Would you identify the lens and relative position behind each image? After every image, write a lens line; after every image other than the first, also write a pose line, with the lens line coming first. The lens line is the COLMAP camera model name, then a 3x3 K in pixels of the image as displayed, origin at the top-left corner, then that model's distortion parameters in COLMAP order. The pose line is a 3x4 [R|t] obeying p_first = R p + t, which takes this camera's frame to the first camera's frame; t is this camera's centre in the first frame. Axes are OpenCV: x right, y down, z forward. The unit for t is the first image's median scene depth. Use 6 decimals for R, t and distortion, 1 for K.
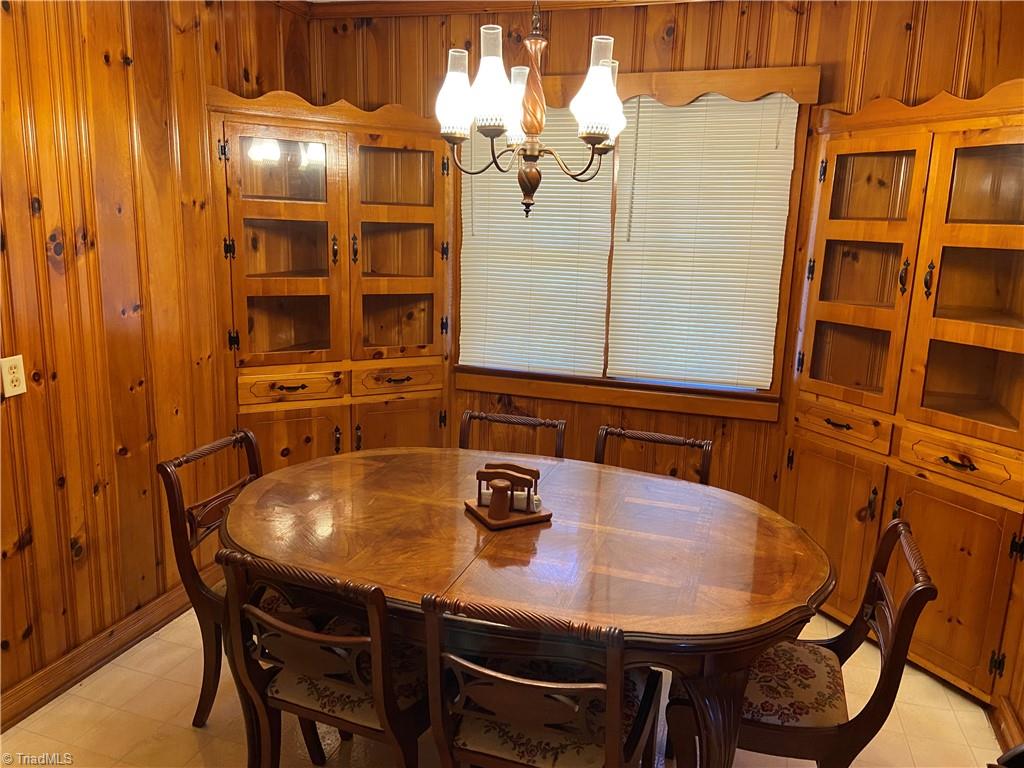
lens RADIAL K [[767.4, 0, 519.9], [0, 767.4, 371.5], [0, 0, 1]] dist [0.110246, -0.131596]
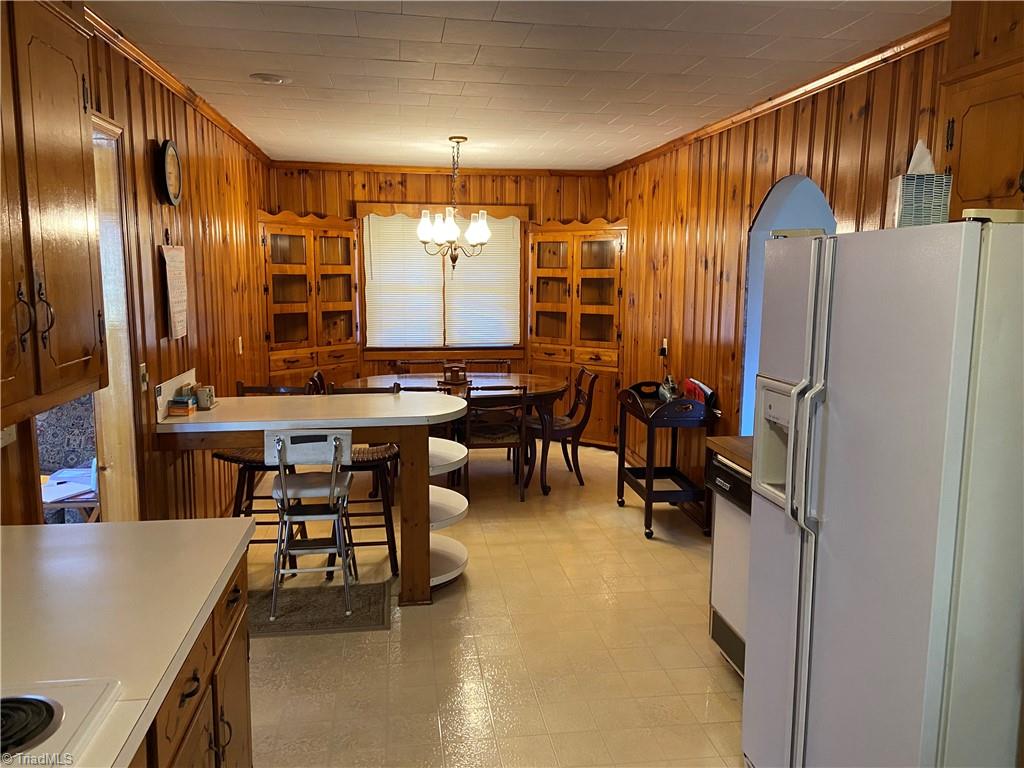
lens RADIAL K [[767.4, 0, 515.3], [0, 767.4, 373.1], [0, 0, 1]] dist [0.110246, -0.131596]
pose [[0.896876, -0.084300, 0.434174, -0.693221], [0.107775, 0.993732, -0.029685, 0.180770], [-0.428950, 0.073417, 0.900340, -1.036468]]
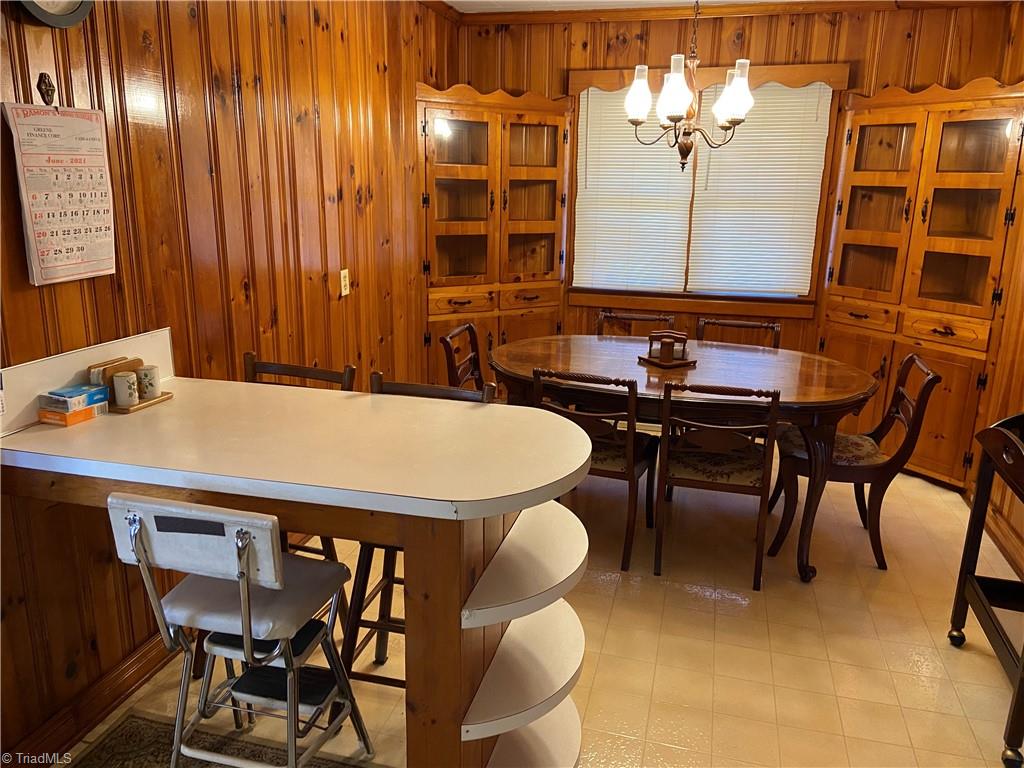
lens RADIAL K [[767.4, 0, 515.5], [0, 767.4, 372.9], [0, 0, 1]] dist [0.110246, -0.131596]
pose [[0.998841, -0.023211, 0.042173, -0.284859], [0.021118, 0.998555, 0.049412, 0.087714], [-0.043259, -0.048464, 0.997888, -0.411824]]
